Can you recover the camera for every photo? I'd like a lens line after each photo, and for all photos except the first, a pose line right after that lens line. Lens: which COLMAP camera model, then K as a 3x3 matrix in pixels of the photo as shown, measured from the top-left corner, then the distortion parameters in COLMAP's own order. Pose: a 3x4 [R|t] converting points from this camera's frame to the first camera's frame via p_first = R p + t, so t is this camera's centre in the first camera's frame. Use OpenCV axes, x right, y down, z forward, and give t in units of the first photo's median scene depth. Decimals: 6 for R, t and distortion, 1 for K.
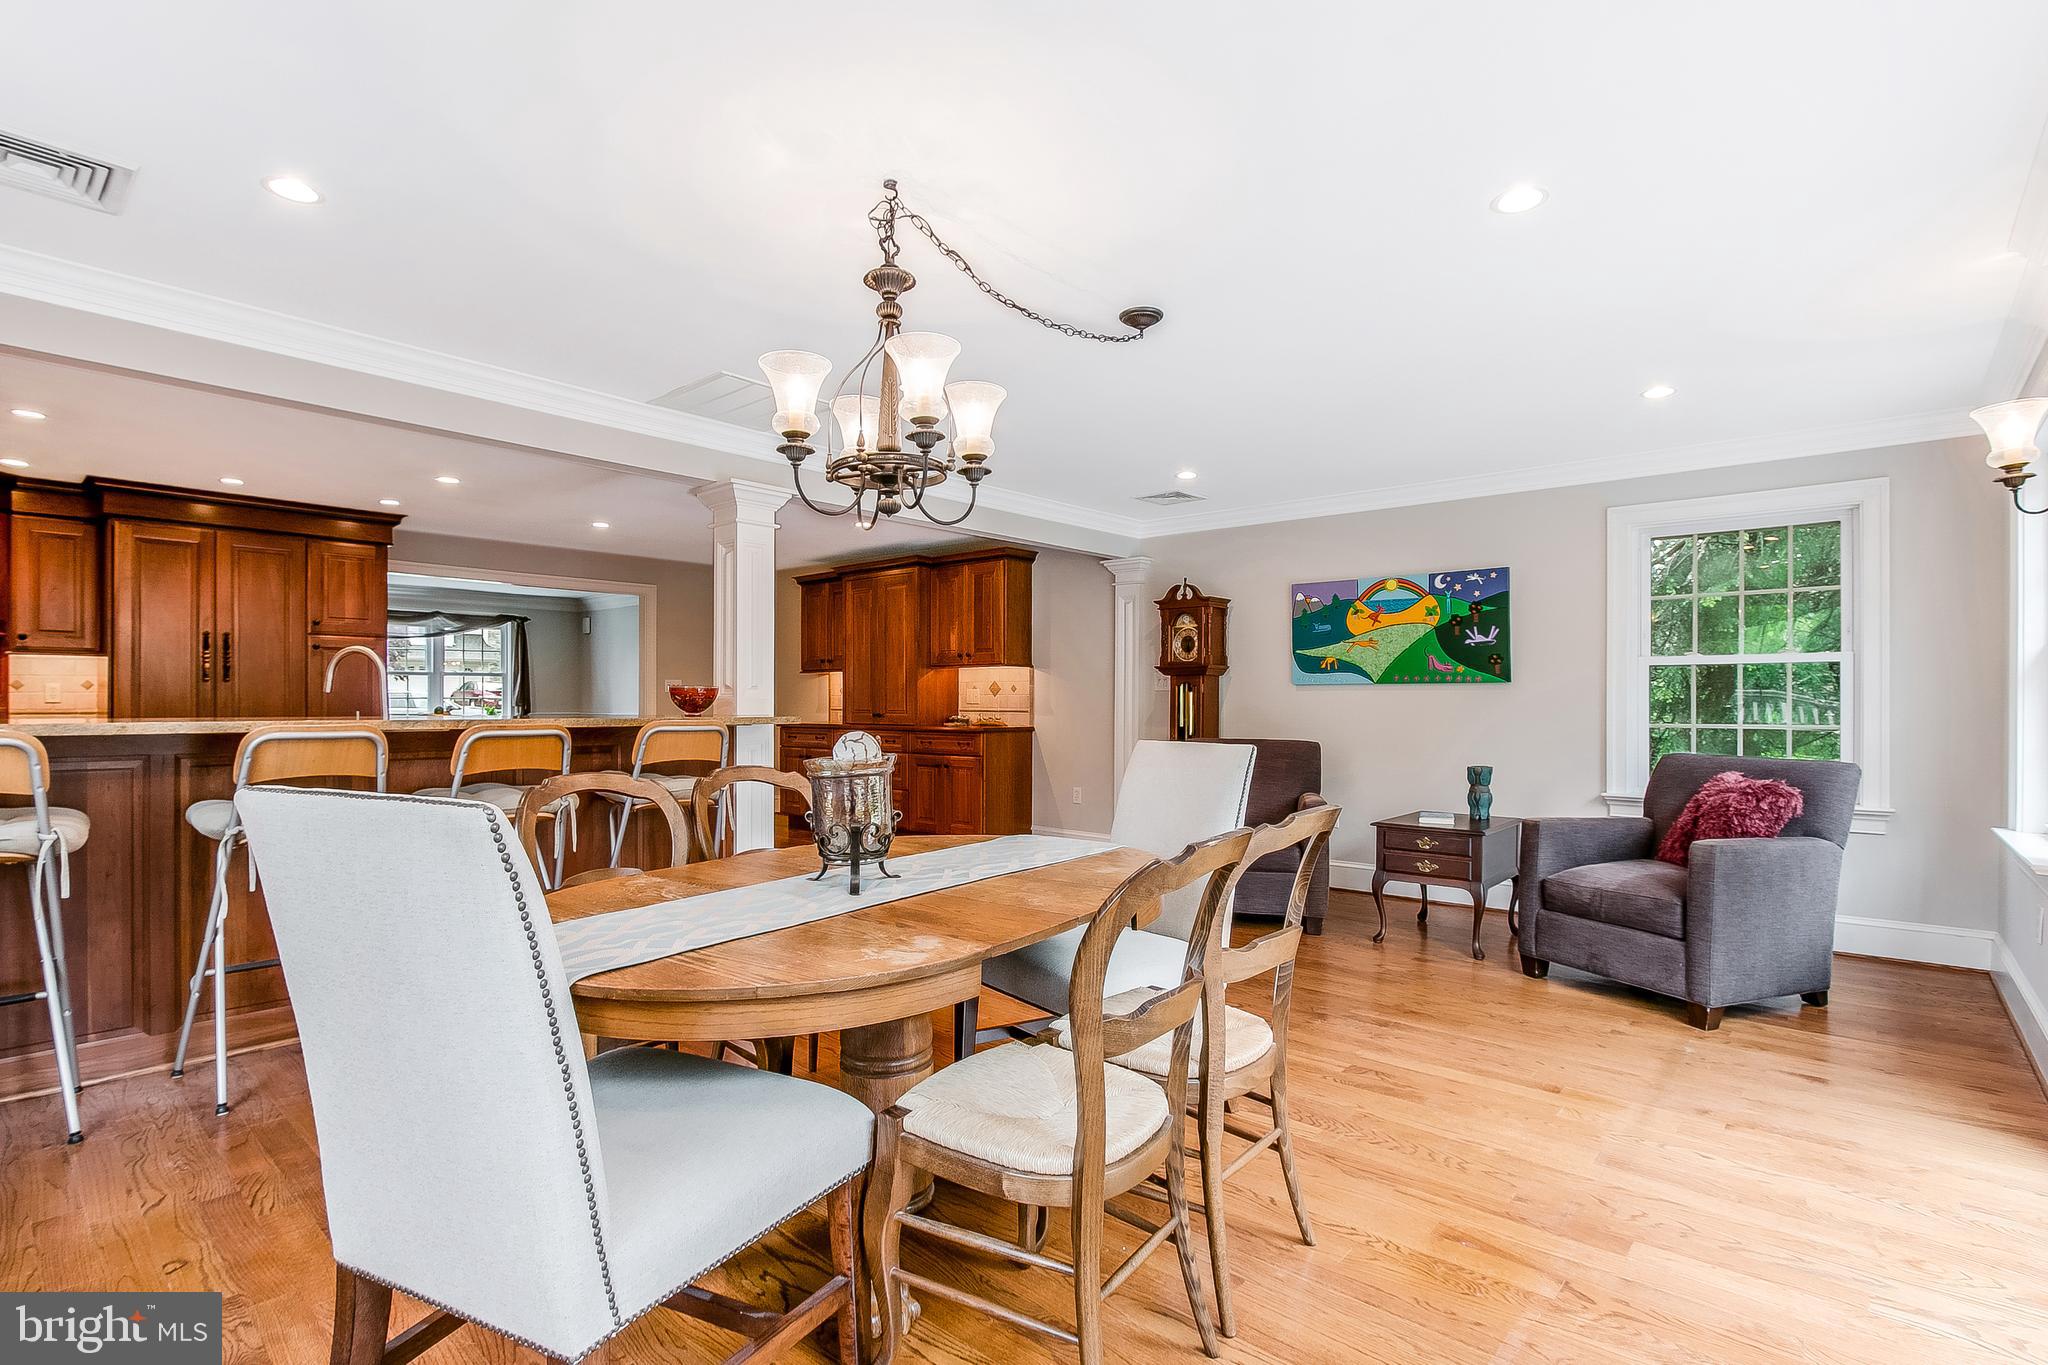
lens RADIAL K [[985.8, 0, 1016.1], [0, 985.8, 714.4], [0, 0, 1]] dist [-0.022959, 0.000486]
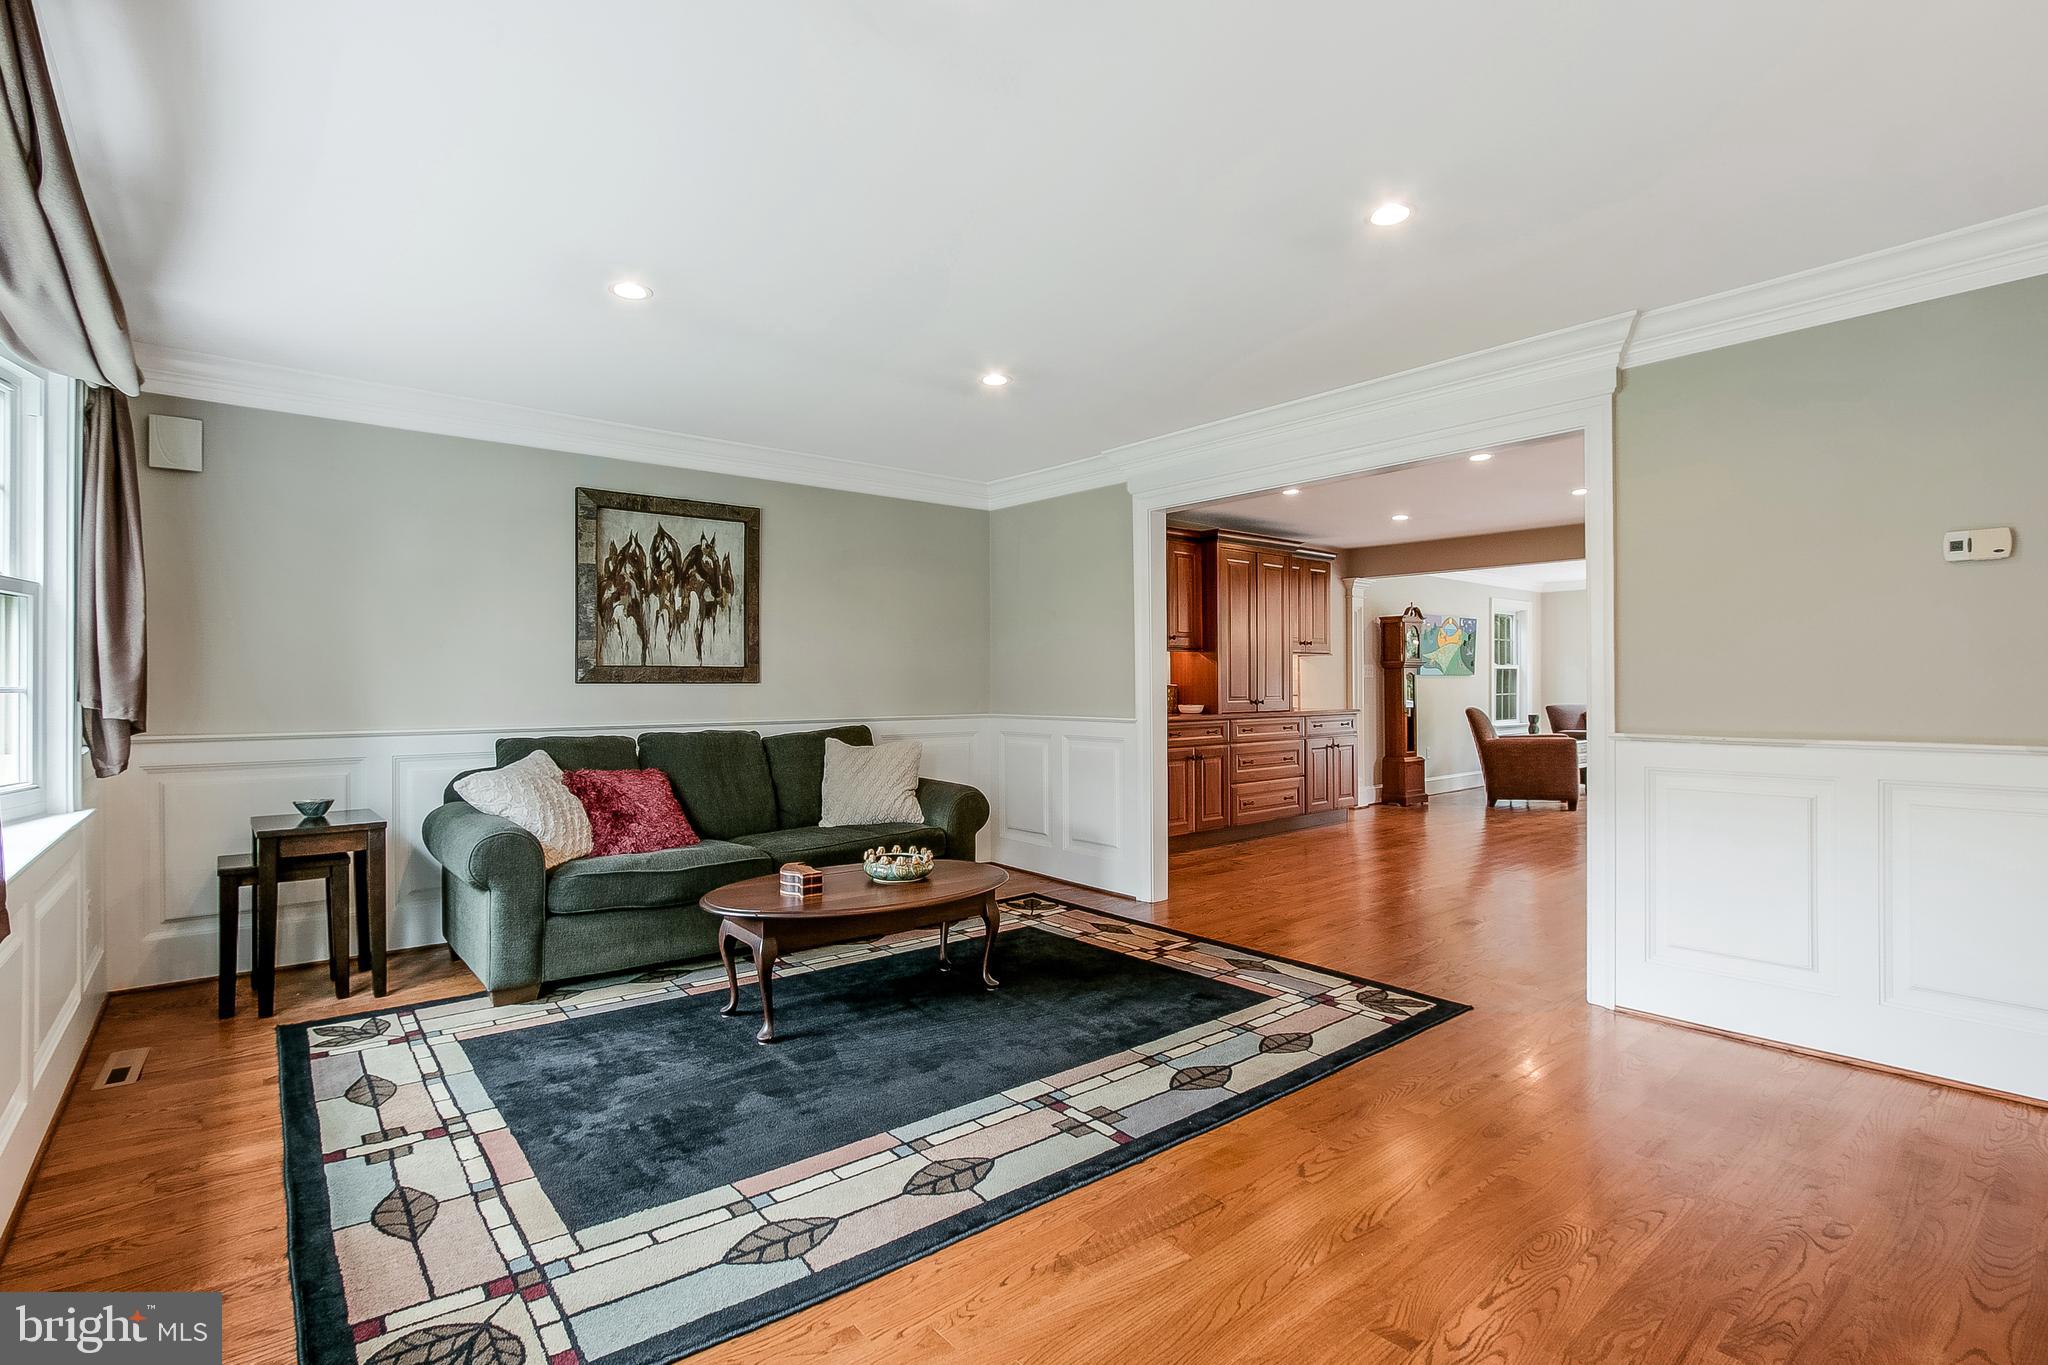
lens RADIAL K [[953.1, 0, 1000.9], [0, 953.1, 673.0], [0, 0, 1]] dist [-0.008336, 0.000127]
pose [[0.159234, 0.010832, 0.987181, -1.330344], [0.018290, 0.999736, -0.013920, -0.022871], [-0.987071, 0.020272, 0.158994, 1.374514]]
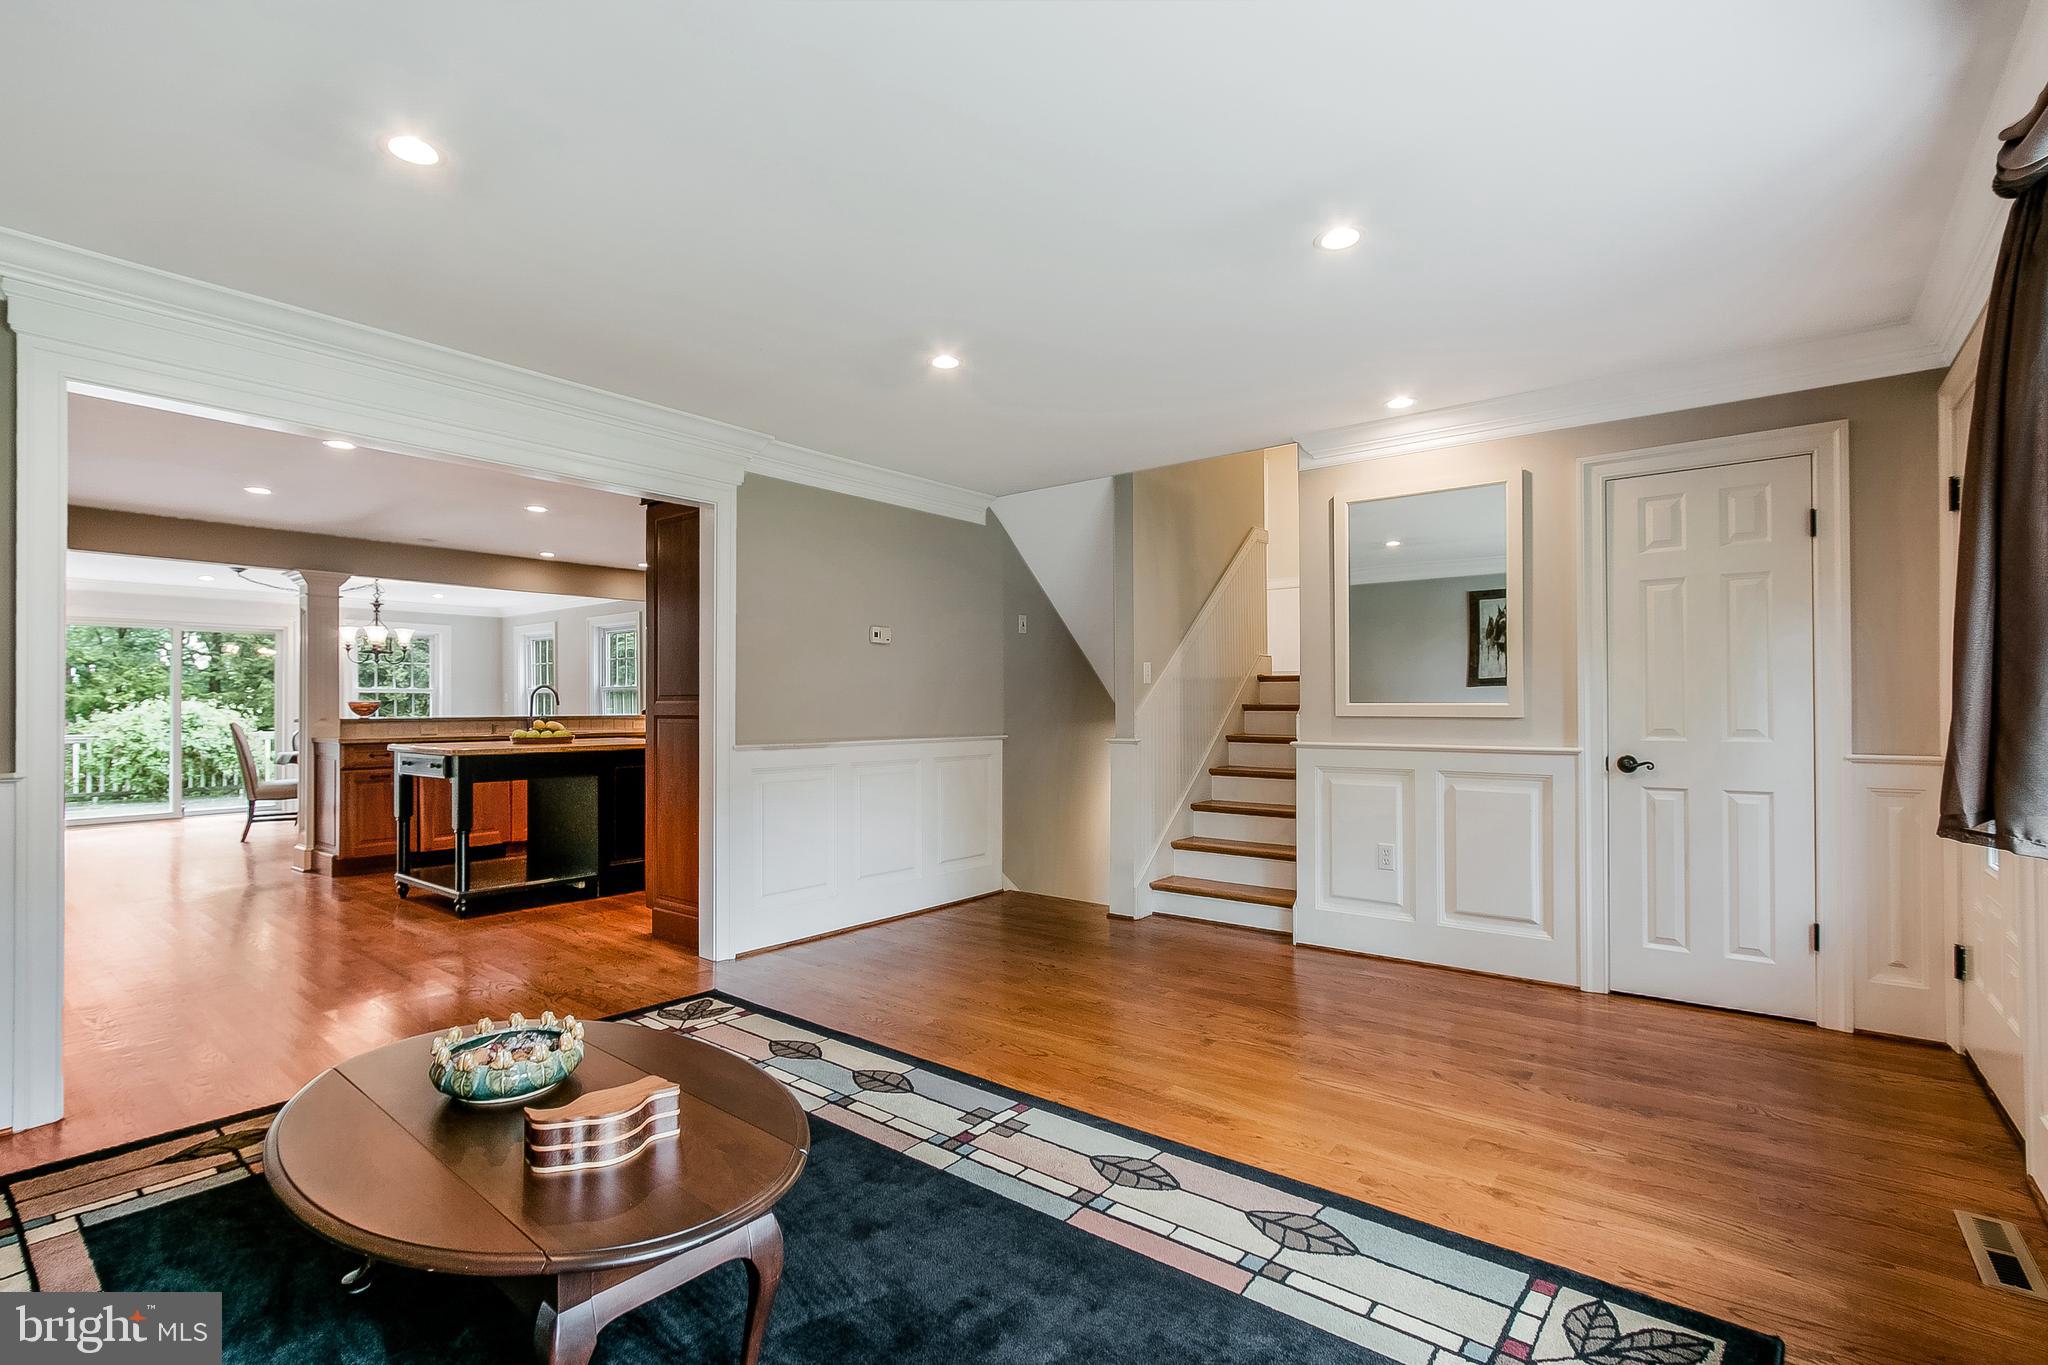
lens RADIAL K [[928.4, 0, 1024.2], [0, 928.4, 705.7], [0, 0, 1]] dist [-0.001482, -0.000075]
pose [[-0.998224, -0.001406, -0.059553, -0.926055], [-0.001947, 0.999957, 0.009030, -0.025539], [0.059538, 0.009130, -0.998184, 1.800632]]
